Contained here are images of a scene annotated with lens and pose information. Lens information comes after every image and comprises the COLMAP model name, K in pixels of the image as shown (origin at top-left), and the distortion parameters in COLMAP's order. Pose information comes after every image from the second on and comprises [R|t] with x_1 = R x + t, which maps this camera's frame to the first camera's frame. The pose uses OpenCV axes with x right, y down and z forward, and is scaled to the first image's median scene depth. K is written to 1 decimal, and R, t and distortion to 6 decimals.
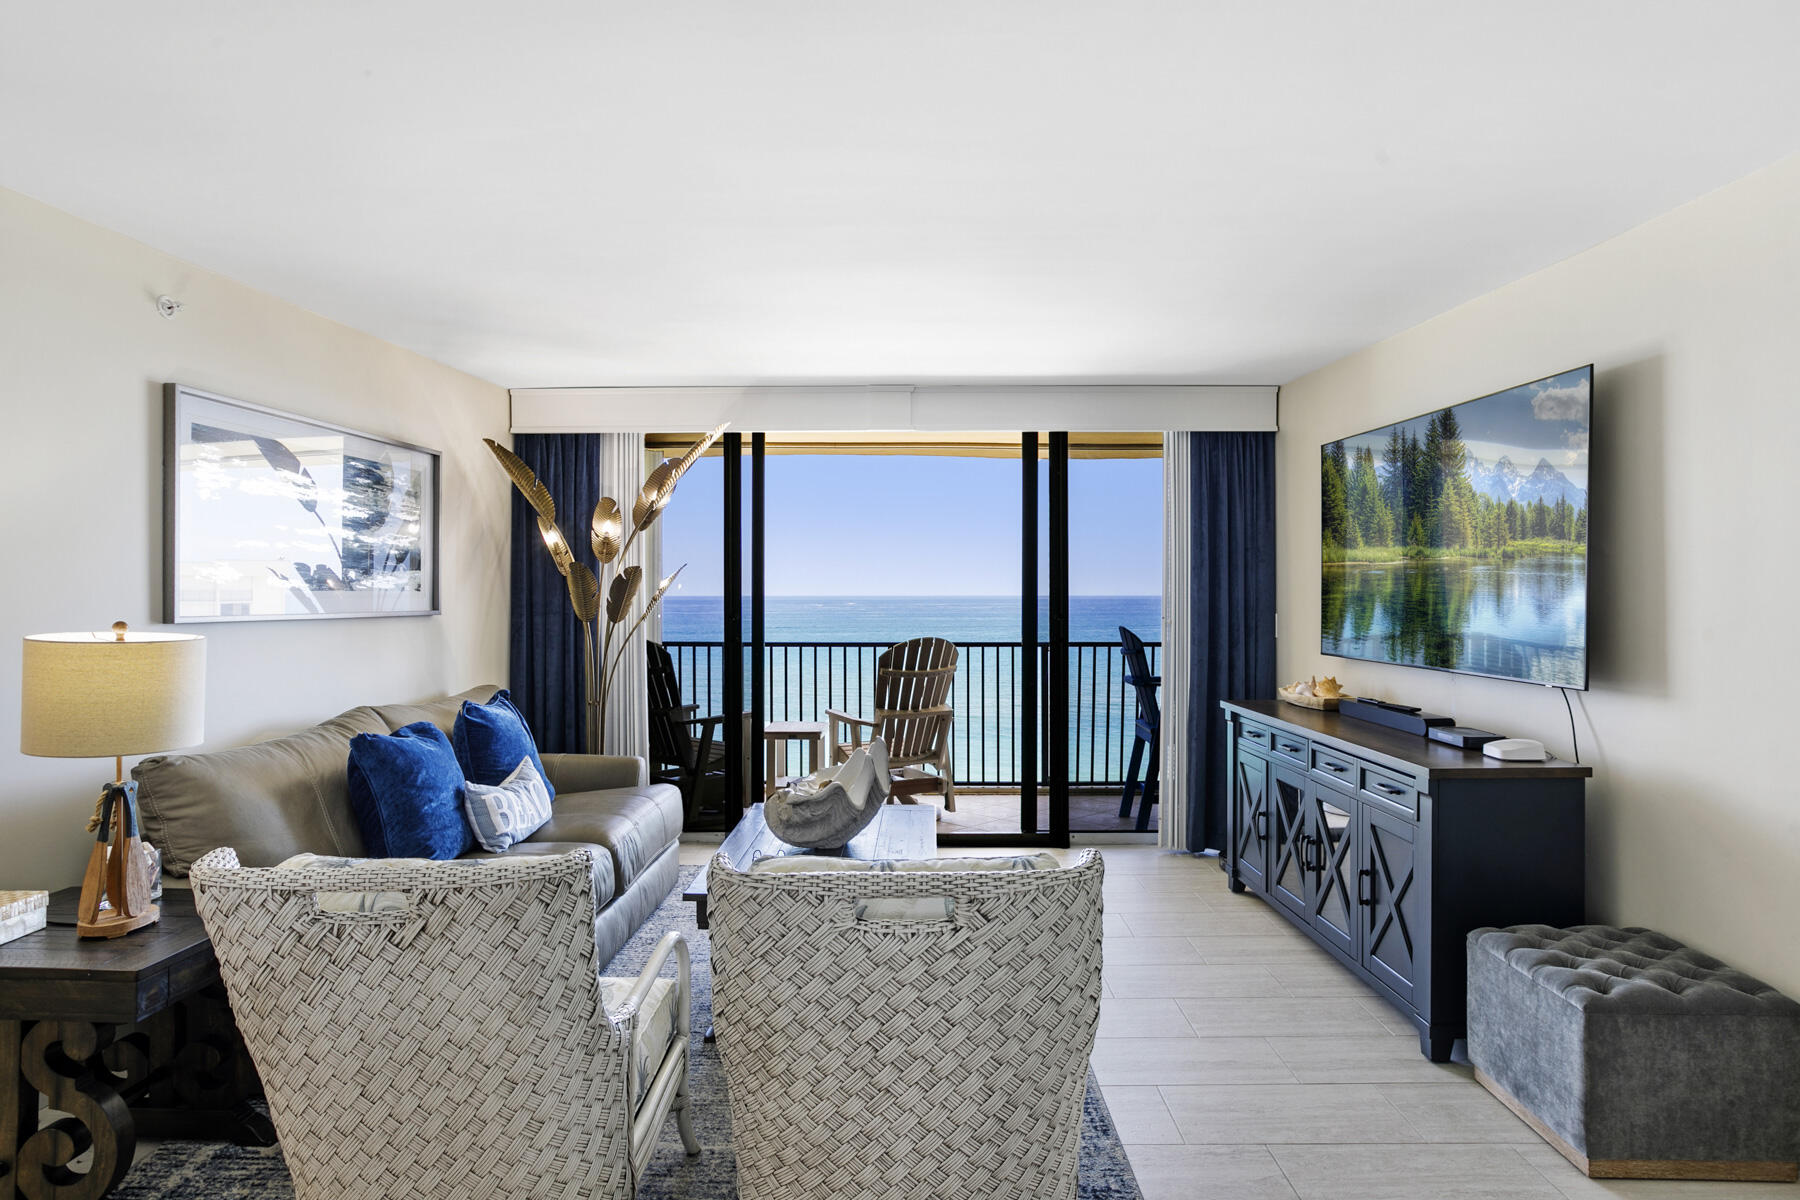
lens RADIAL K [[1054.5, 0, 889.6], [0, 1054.5, 596.8], [0, 0, 1]] dist [-0.025315, 0.014694]
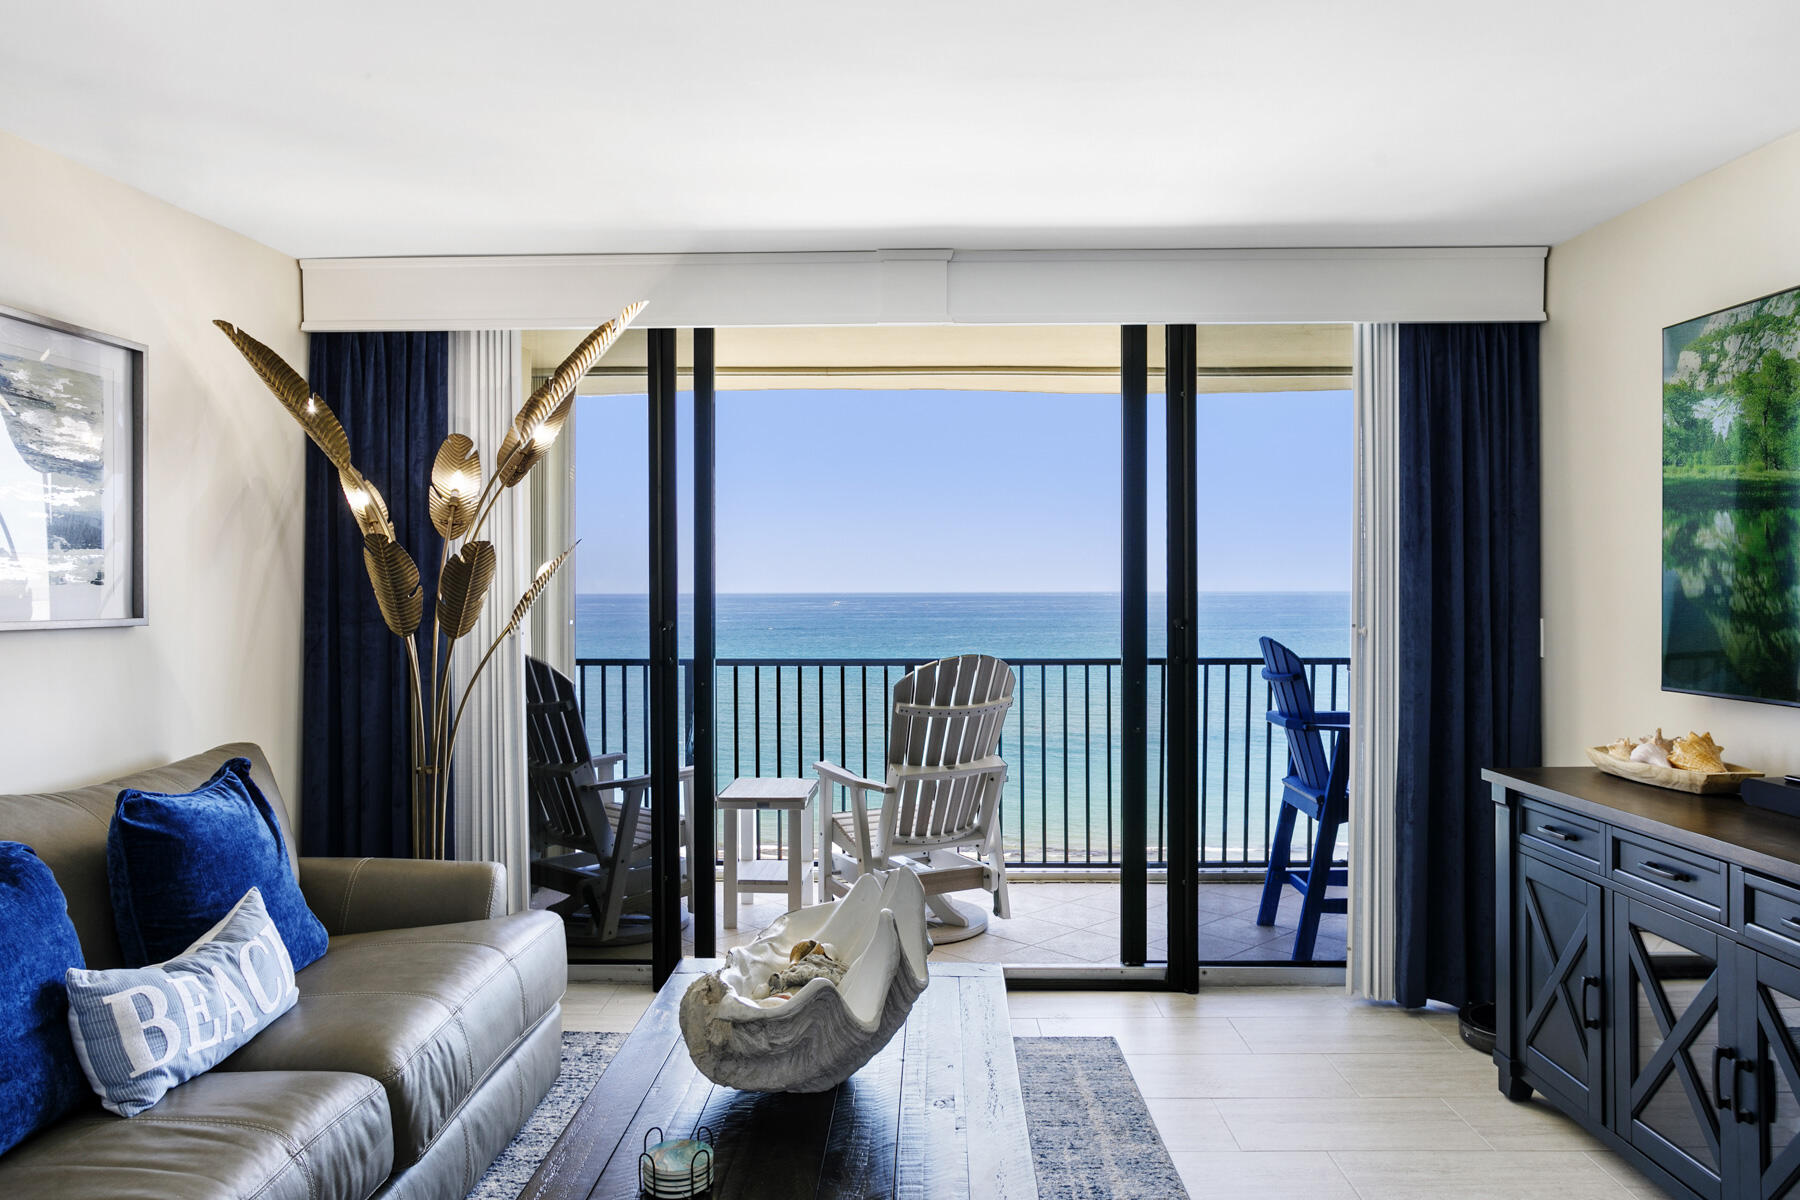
lens RADIAL K [[1200.5, 0, 889.0], [0, 1200.5, 598.8], [0, 0, 1]] dist [0.002738, 0.009390]
pose [[0.999980, -0.002690, -0.005760, -0.010366], [0.002717, 0.999986, 0.004569, 0.000521], [0.005747, -0.004584, 0.999973, 0.295447]]
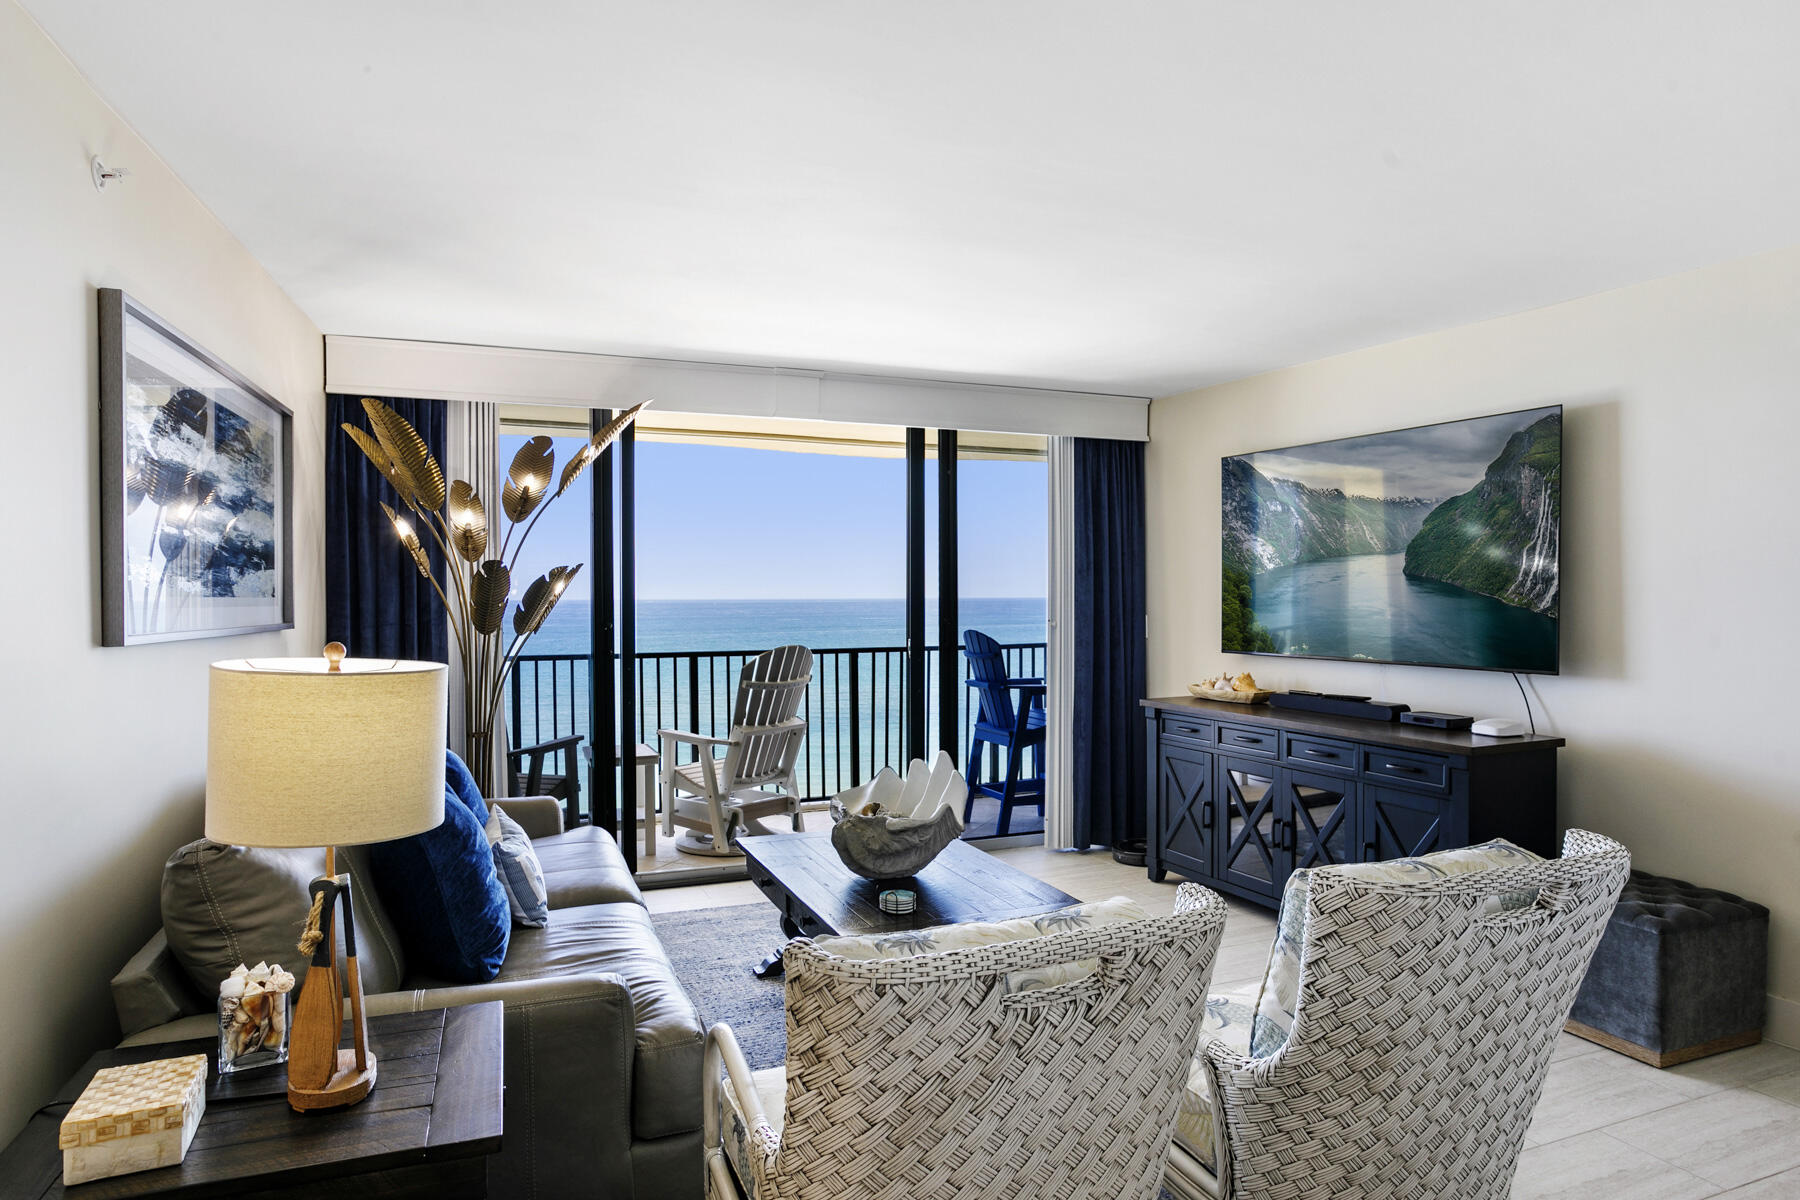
lens RADIAL K [[1115.9, 0, 907.3], [0, 1115.9, 607.6], [0, 0, 1]] dist [-0.028244, 0.026594]
pose [[0.910257, -0.008298, 0.413960, -0.314769], [0.005247, 0.999950, 0.008508, -0.001772], [-0.414010, -0.005572, 0.910255, 0.083284]]
